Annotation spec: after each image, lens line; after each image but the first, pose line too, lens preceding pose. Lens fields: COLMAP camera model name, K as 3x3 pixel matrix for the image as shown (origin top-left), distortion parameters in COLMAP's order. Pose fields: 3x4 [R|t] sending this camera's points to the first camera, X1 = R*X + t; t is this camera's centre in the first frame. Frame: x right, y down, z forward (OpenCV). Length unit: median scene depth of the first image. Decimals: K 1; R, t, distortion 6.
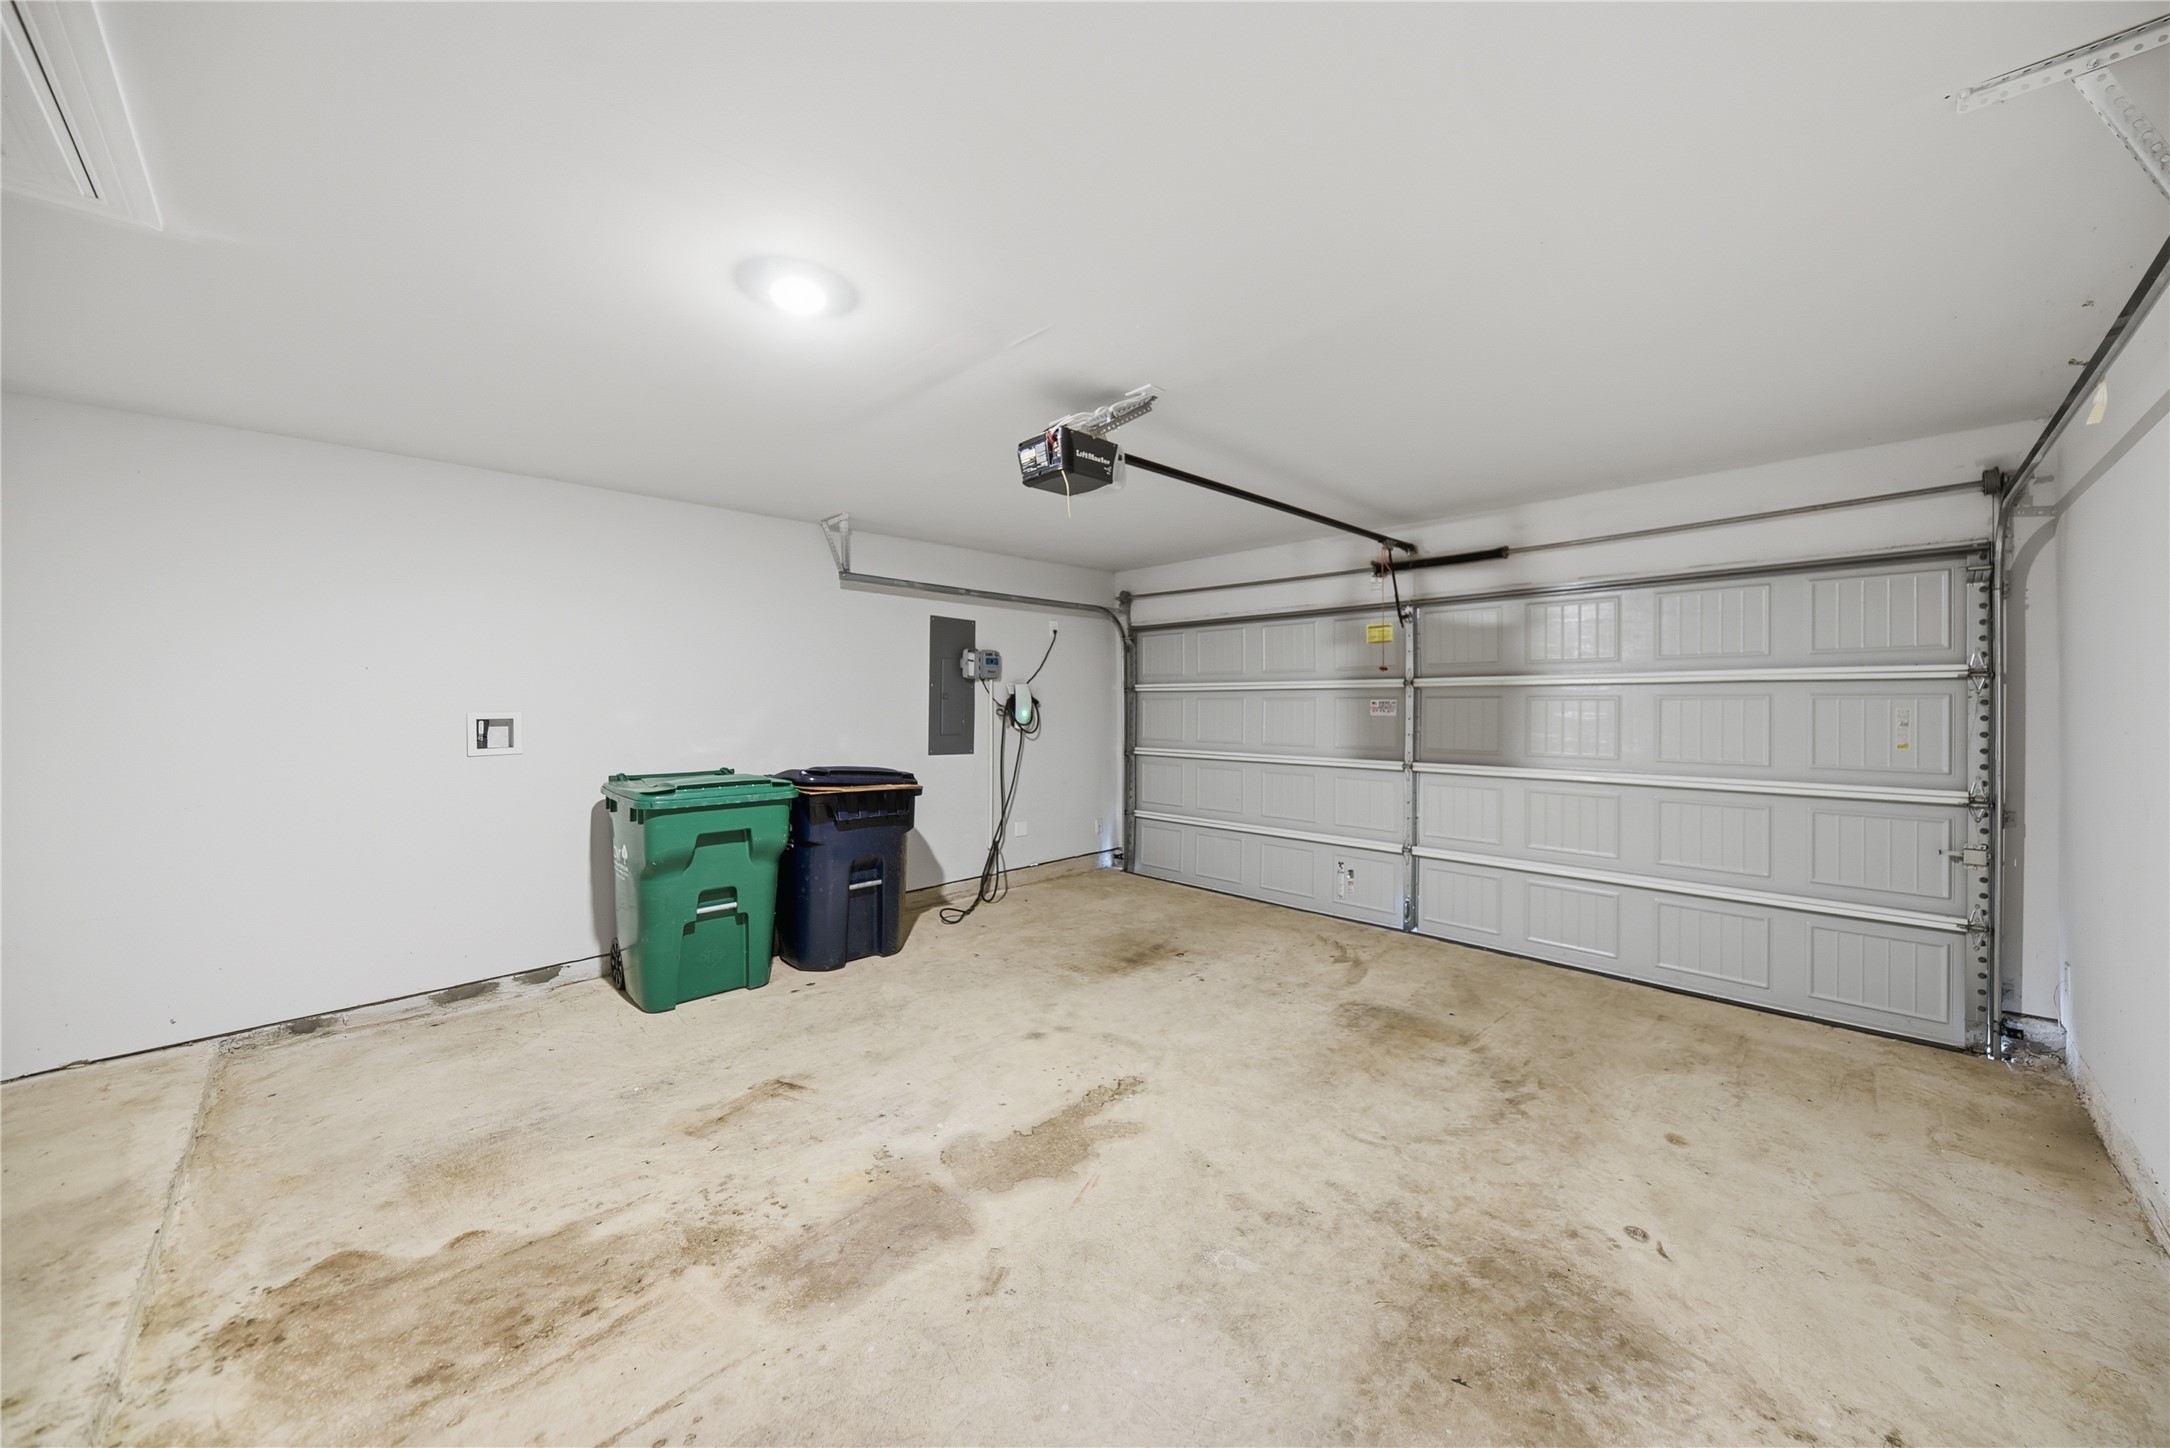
lens RADIAL K [[814.2, 0, 1138.3], [0, 814.2, 706.2], [0, 0, 1]] dist [0.011225, -0.000062]
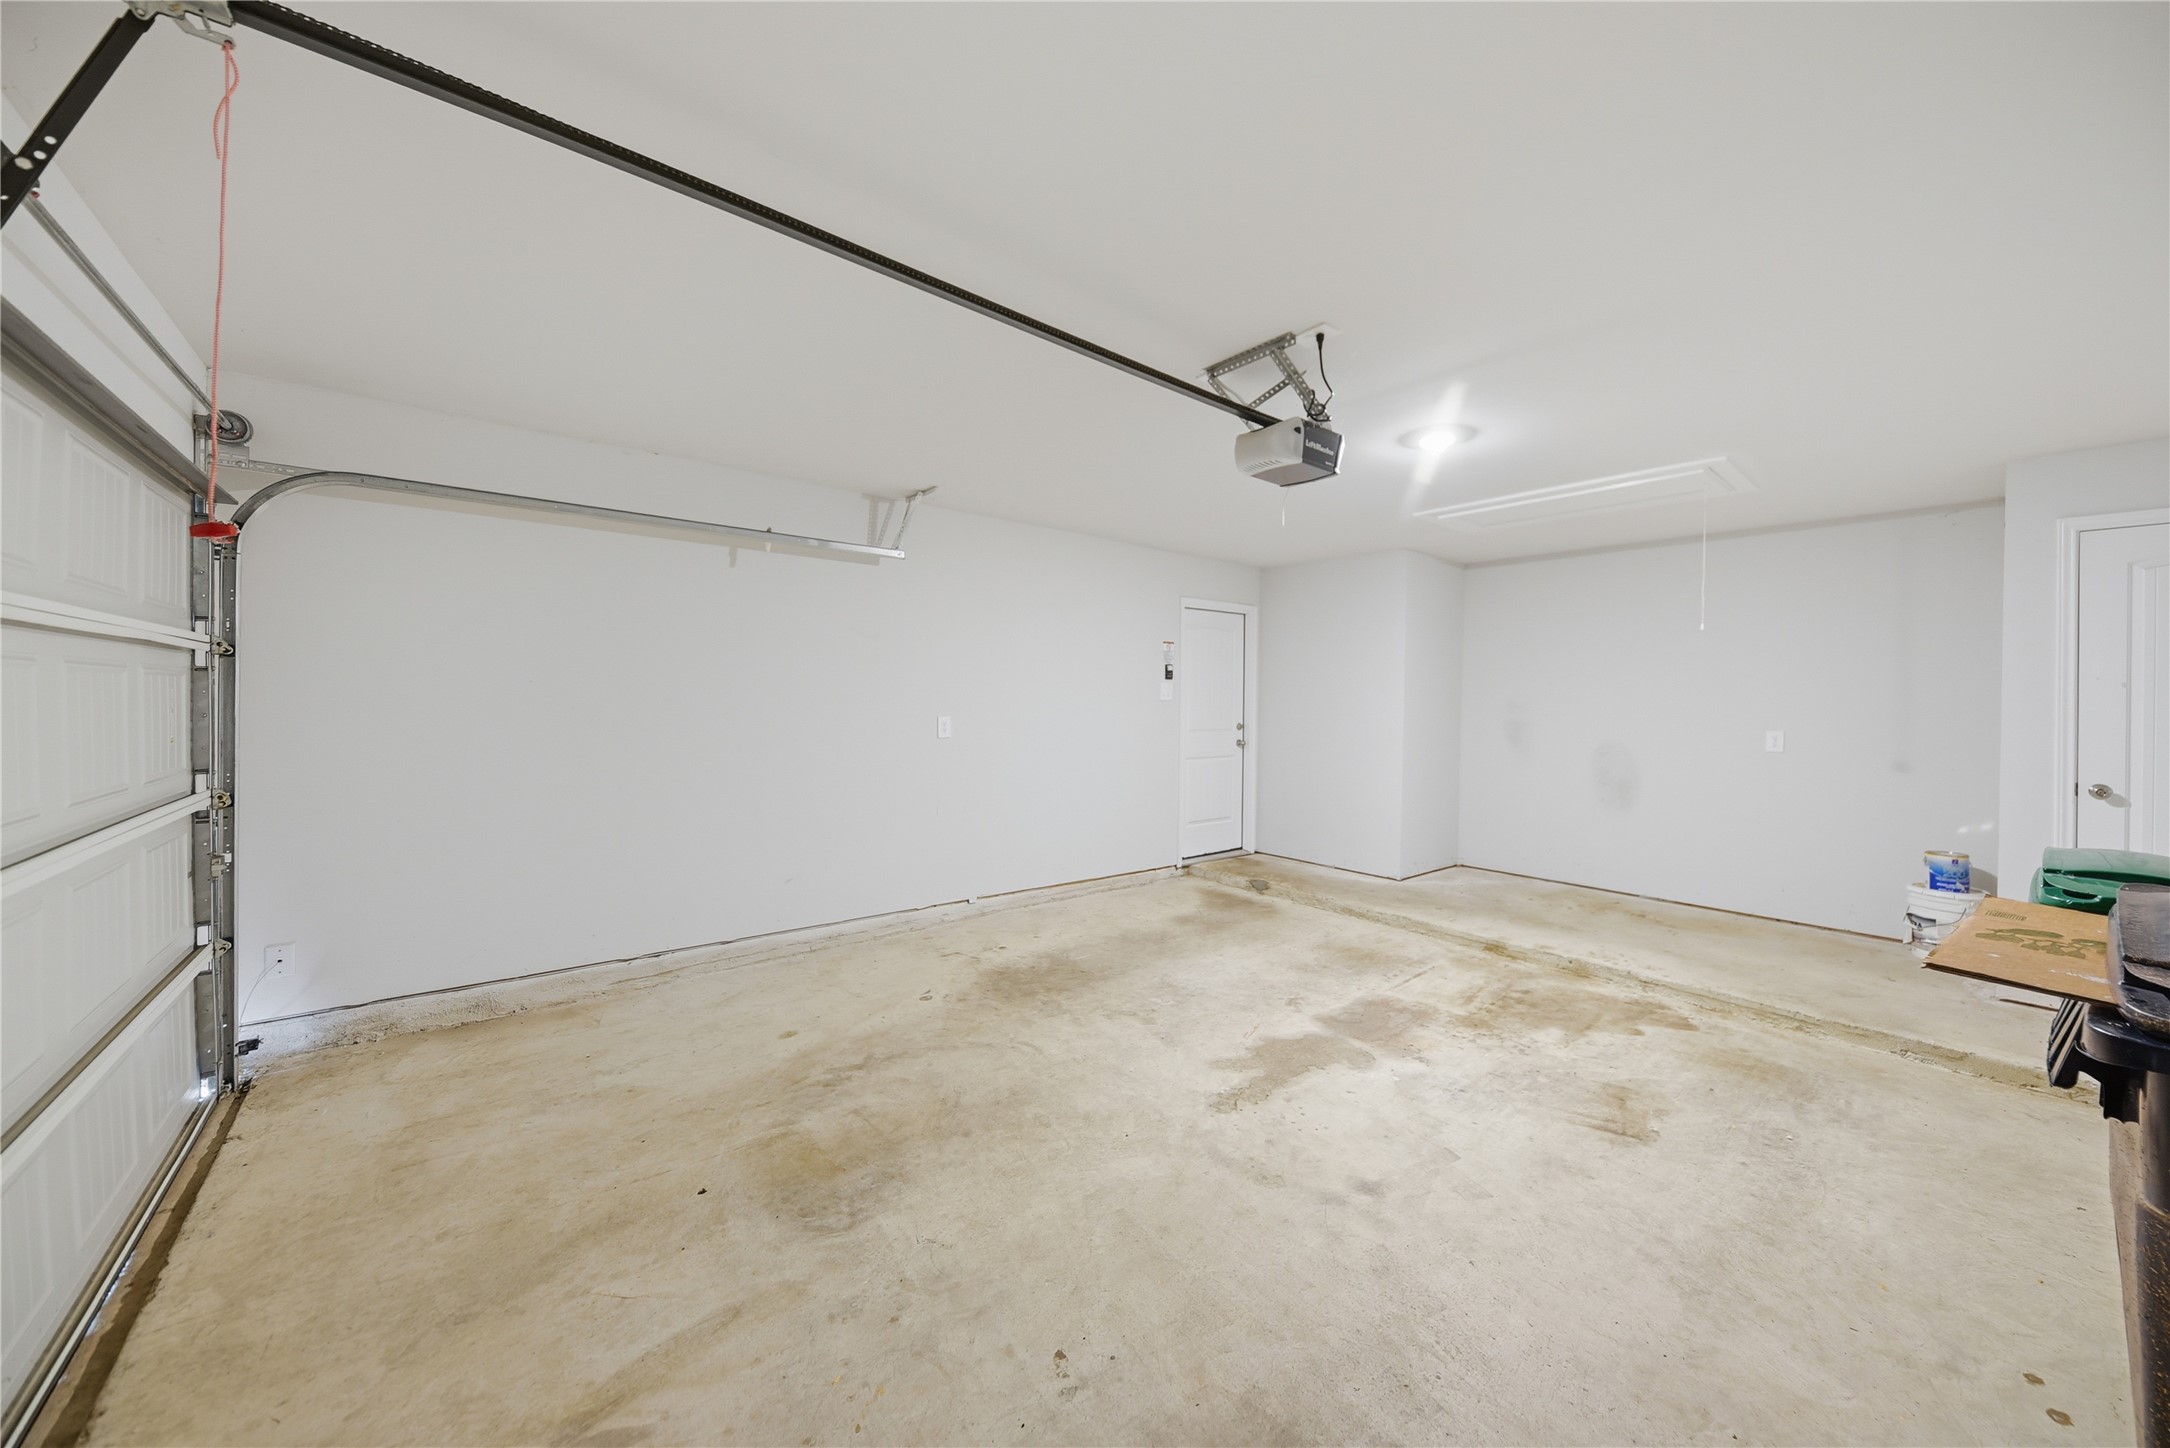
lens RADIAL K [[814.2, 0, 1138.3], [0, 814.2, 706.2], [0, 0, 1]] dist [0.011225, -0.000062]
pose [[-0.995457, -0.010898, 0.094588, 0.004448], [-0.009851, 0.999885, 0.011529, 0.002215], [-0.094703, 0.010545, -0.995450, 2.198374]]
